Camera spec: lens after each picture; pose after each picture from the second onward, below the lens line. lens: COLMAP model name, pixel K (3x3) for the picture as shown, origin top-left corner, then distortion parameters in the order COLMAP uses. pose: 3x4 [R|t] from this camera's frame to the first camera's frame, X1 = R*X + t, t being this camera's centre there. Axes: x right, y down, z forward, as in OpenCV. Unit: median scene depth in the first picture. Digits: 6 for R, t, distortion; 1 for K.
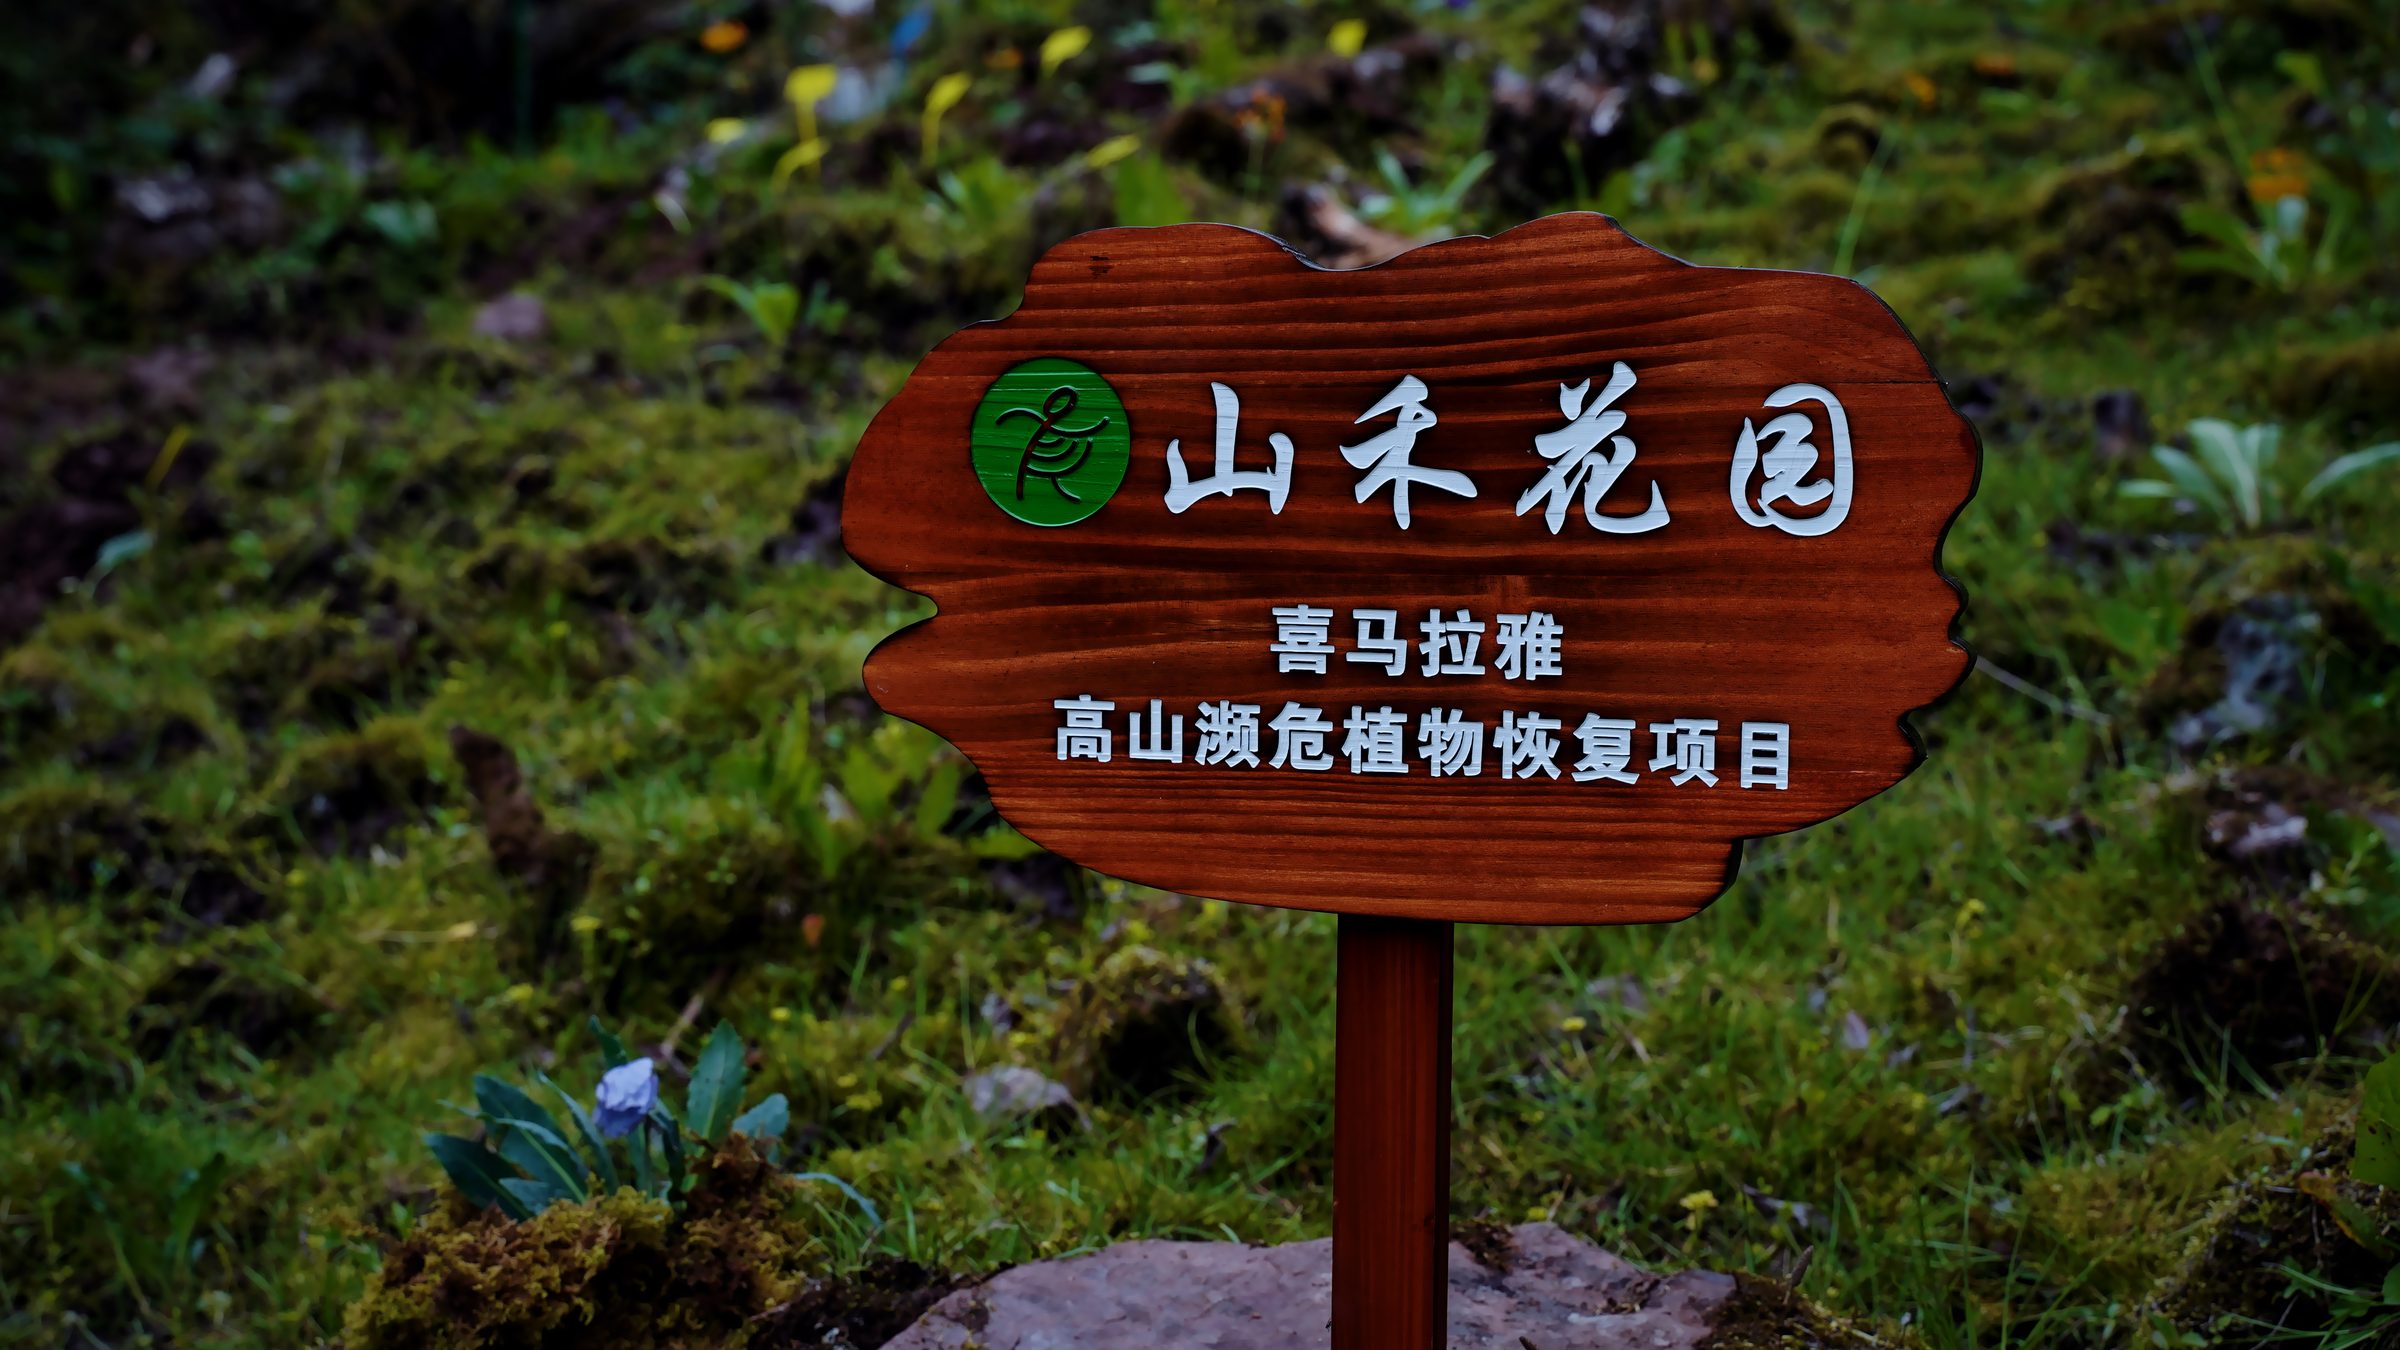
lens RADIAL K [[3824.4, 0, 1150.3], [0, 3824.4, 674.4], [0, 0, 1]] dist [0.019819, 0.030142]
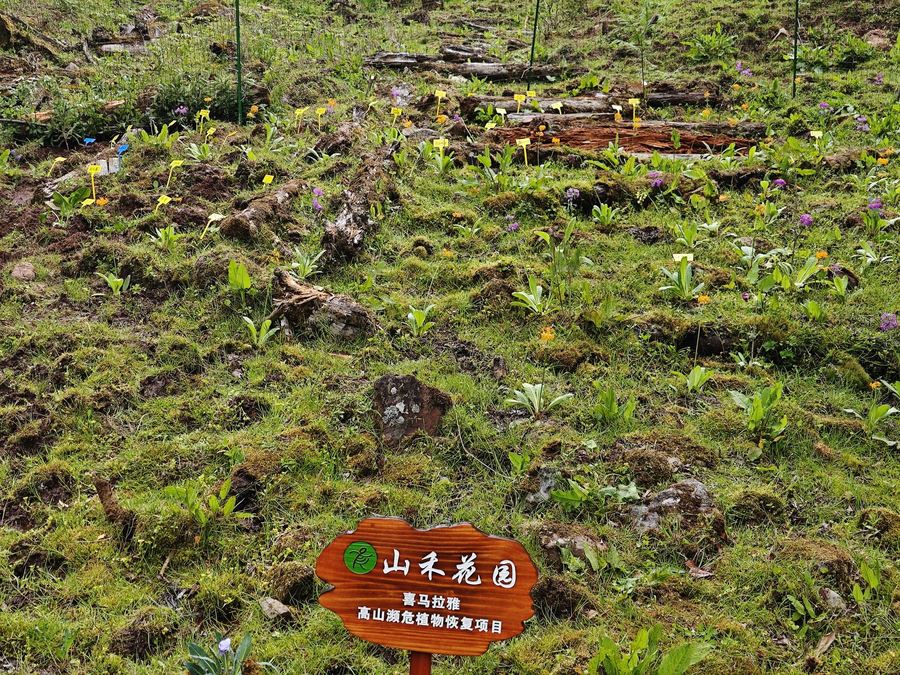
lens RADIAL K [[1234.9, 0, 450.0], [0, 1234.9, 337.5], [0, 0, 1]] dist [0.045394, -0.016770]
pose [[0.968099, 0.037422, 0.247759, -0.341820], [-0.048758, 0.998018, 0.039775, -0.440115], [-0.245780, -0.050586, 0.968005, -0.638474]]
